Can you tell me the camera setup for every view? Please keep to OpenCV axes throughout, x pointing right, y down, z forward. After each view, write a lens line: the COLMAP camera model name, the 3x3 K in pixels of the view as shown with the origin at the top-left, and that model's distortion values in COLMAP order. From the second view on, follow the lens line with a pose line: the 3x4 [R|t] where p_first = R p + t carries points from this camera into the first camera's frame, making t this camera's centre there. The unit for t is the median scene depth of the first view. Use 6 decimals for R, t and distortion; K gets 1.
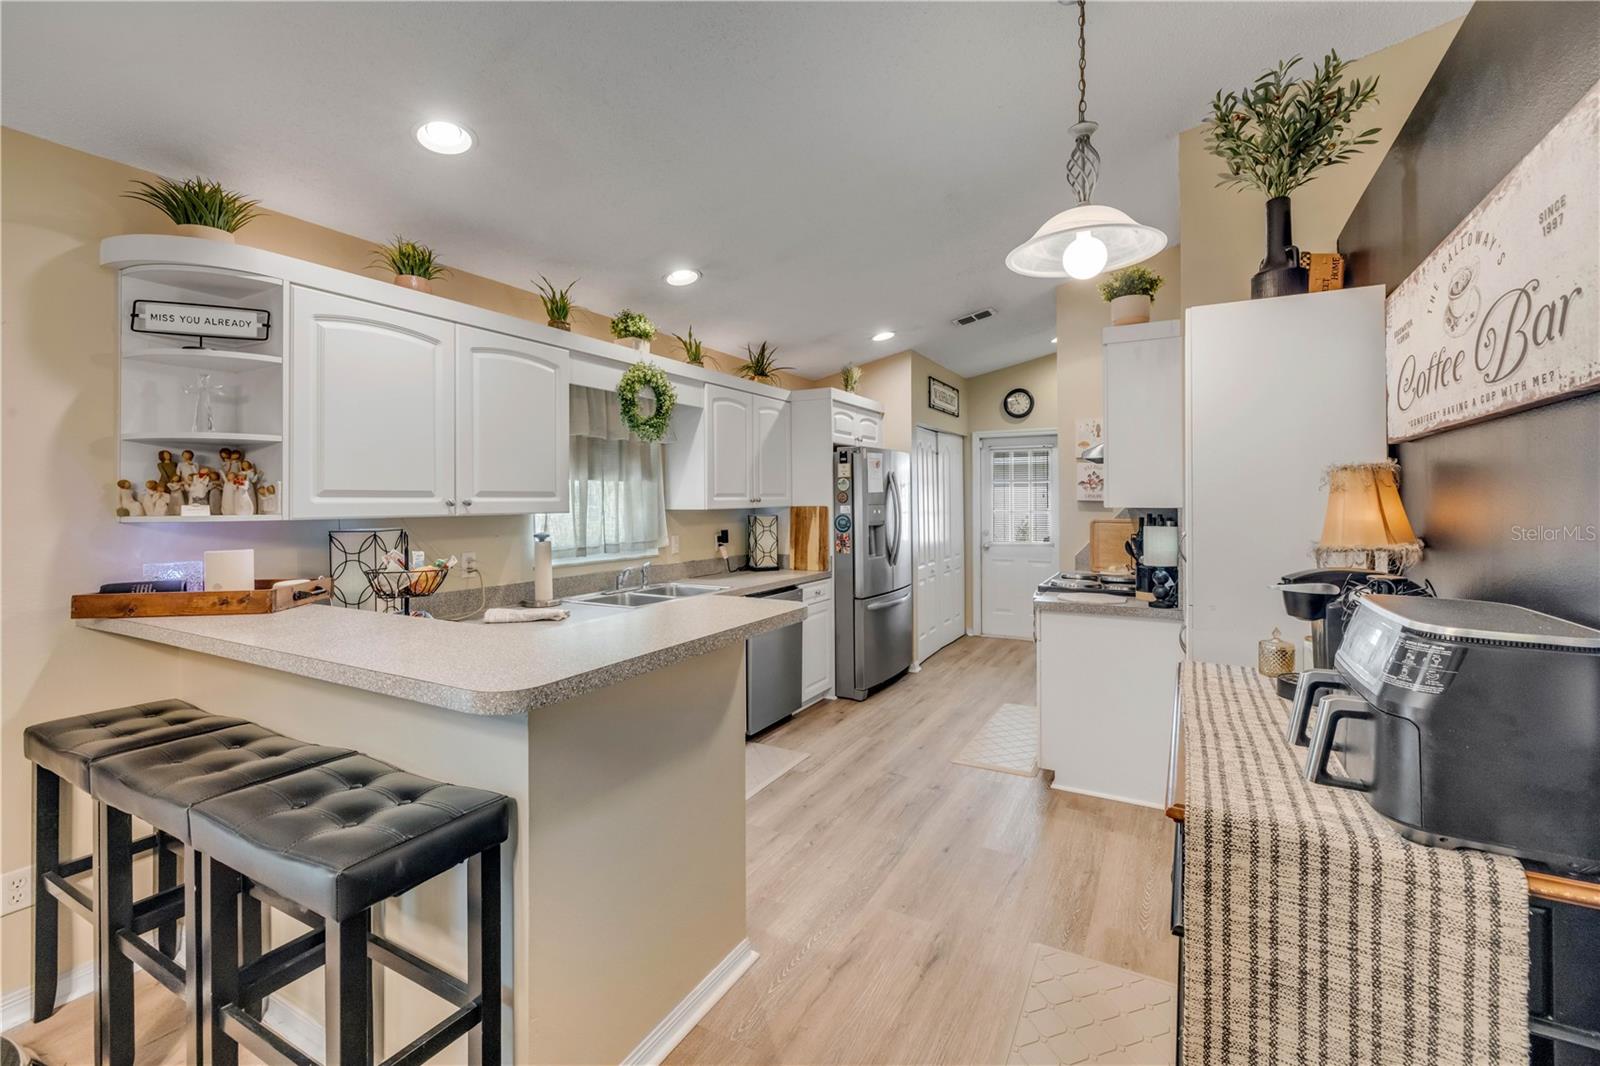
lens RADIAL K [[680.0, 0, 801.7], [0, 680.0, 494.5], [0, 0, 1]] dist [-0.002066, -0.000068]
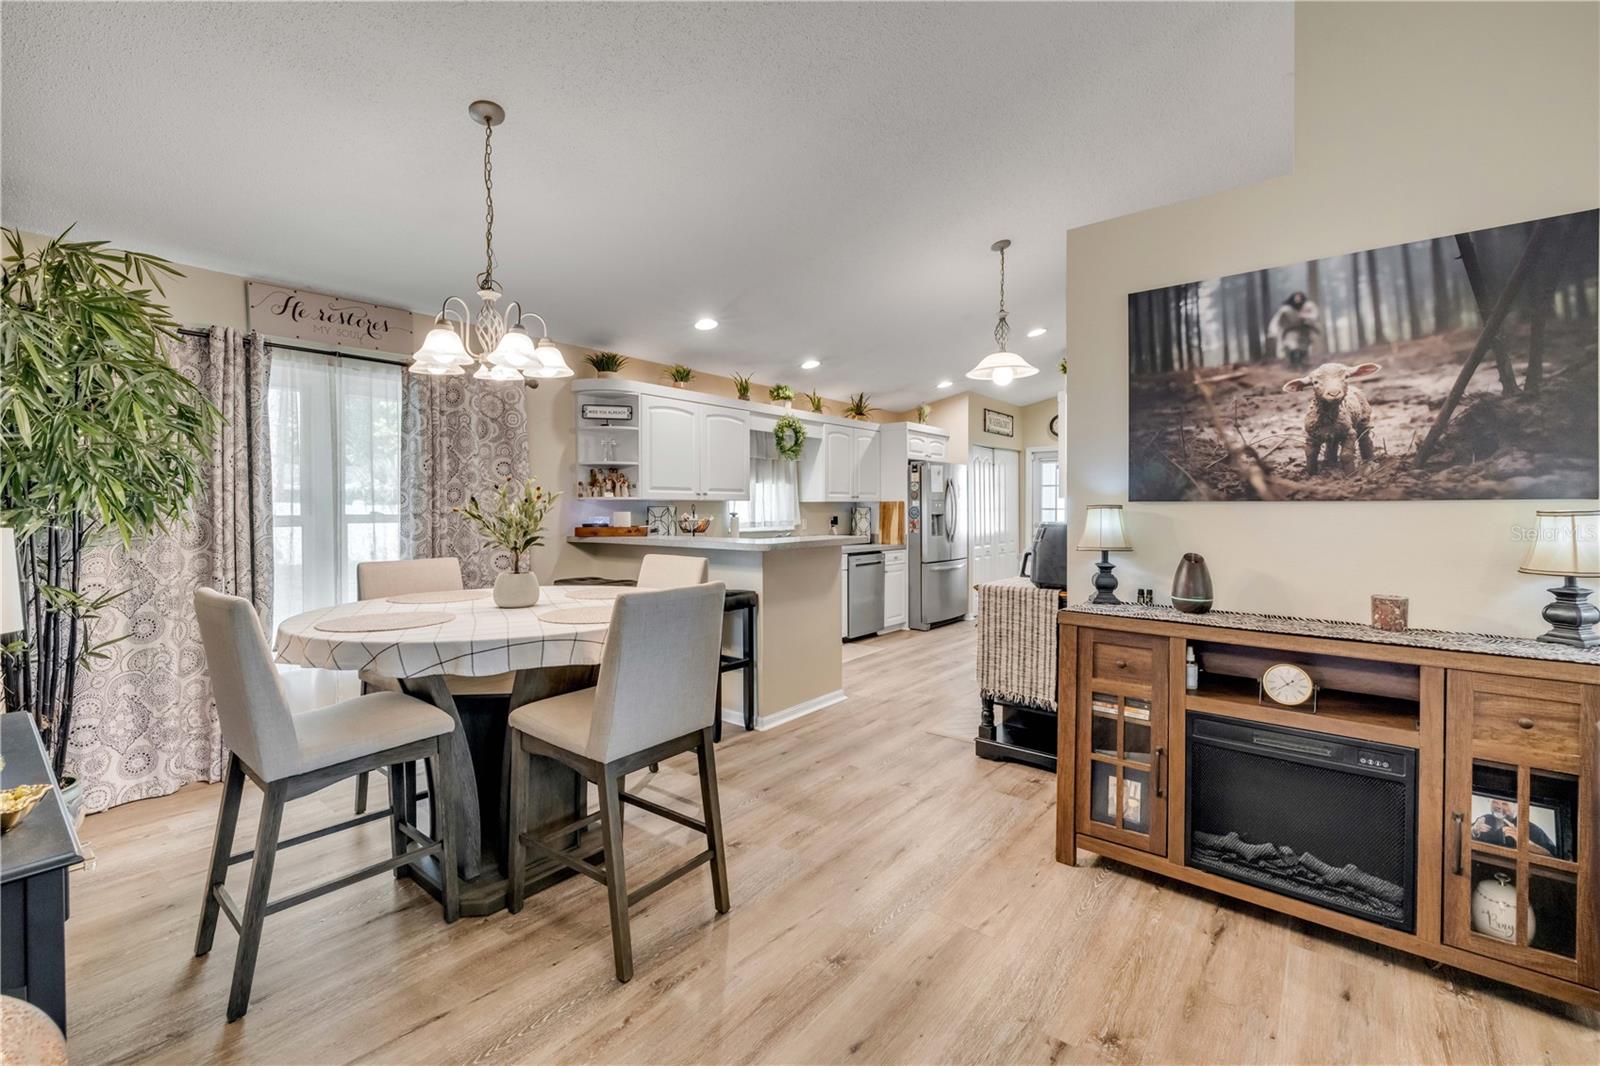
lens RADIAL K [[682.5, 0, 798.2], [0, 682.5, 508.8], [0, 0, 1]] dist [-0.000804, -0.000164]
pose [[0.984955, 0.004897, -0.172743, 0.079299], [-0.003331, 0.999951, 0.009349, 0.024094], [0.172780, -0.008633, 0.984923, -0.604397]]
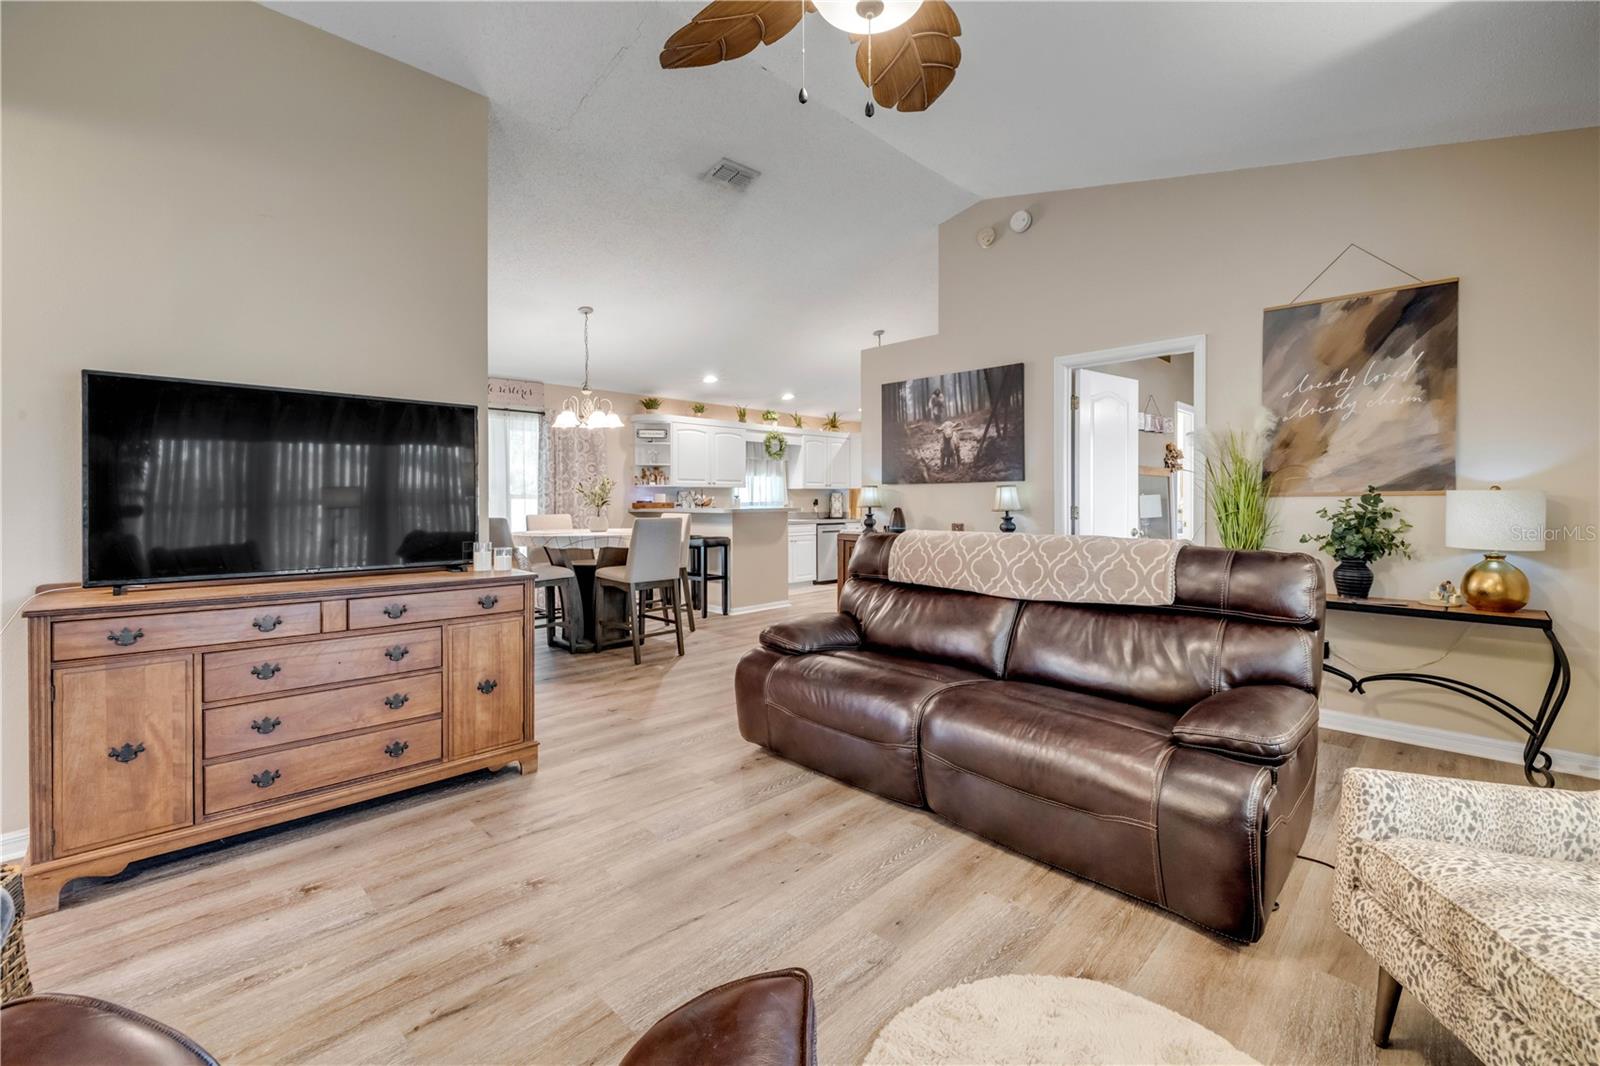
lens RADIAL K [[680.0, 0, 801.7], [0, 680.0, 494.5], [0, 0, 1]] dist [-0.002066, -0.000068]
pose [[0.961903, 0.000319, -0.273389, 0.495735], [-0.000543, 1.000000, -0.000744, 0.043969], [0.273389, 0.000864, 0.961903, -1.254186]]
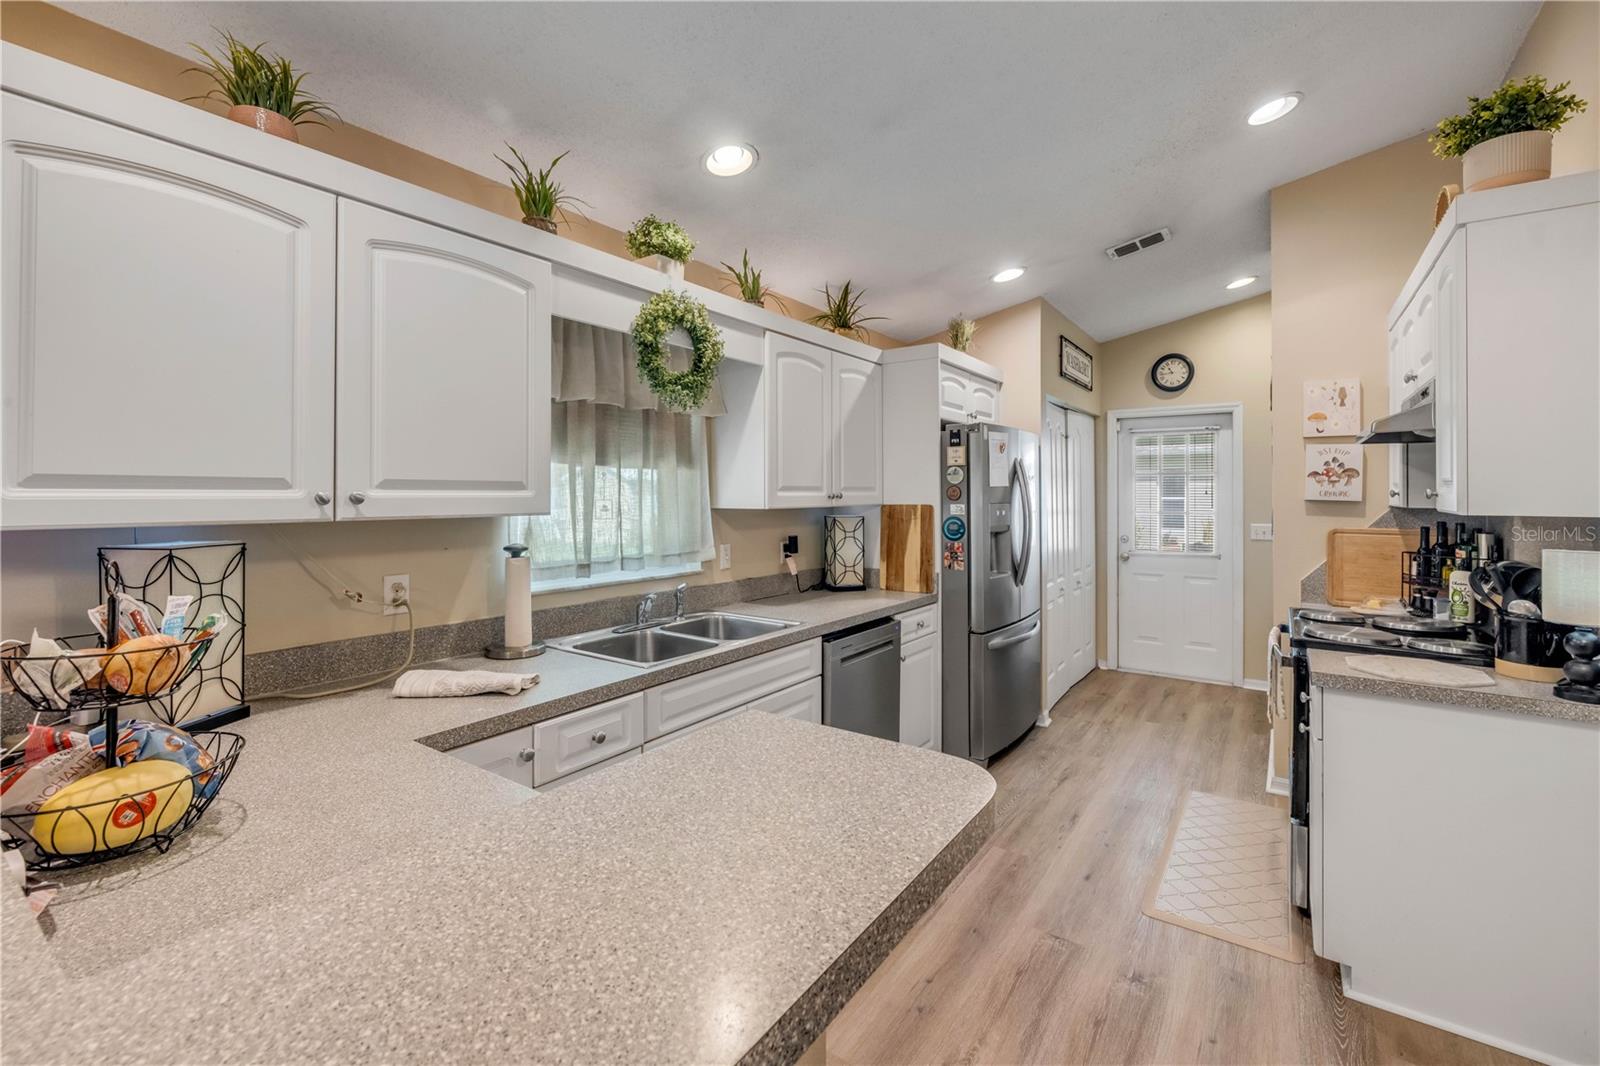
lens RADIAL K [[680.0, 0, 801.7], [0, 680.0, 494.5], [0, 0, 1]] dist [-0.002066, -0.000068]
pose [[0.994285, 0.006367, -0.106570, -0.028360], [-0.005505, 0.999950, 0.008376, 0.000813], [0.106618, -0.007741, 0.994270, 0.297566]]
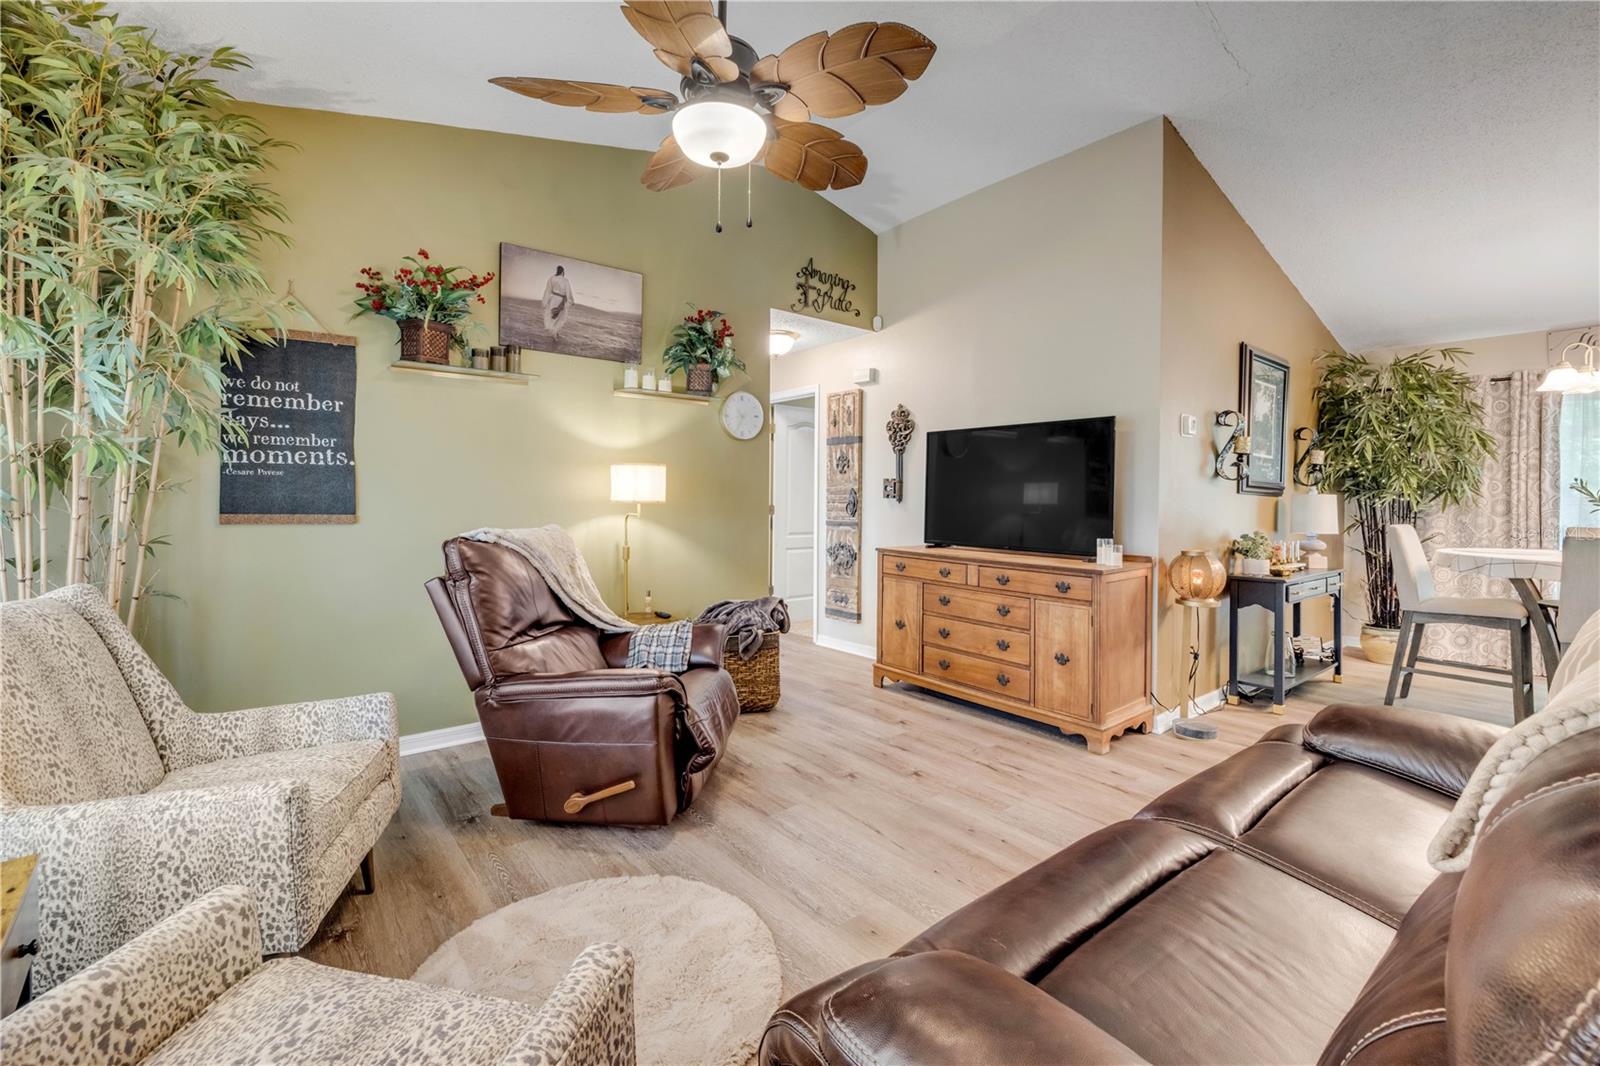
lens RADIAL K [[686.2, 0, 793.9], [0, 686.2, 499.0], [0, 0, 1]] dist [-0.001825, -0.000076]
pose [[-0.381002, 0.003187, -0.924569, 0.879017], [-0.002160, 0.999988, 0.004337, 0.045041], [0.924572, 0.003650, -0.380991, -0.659709]]
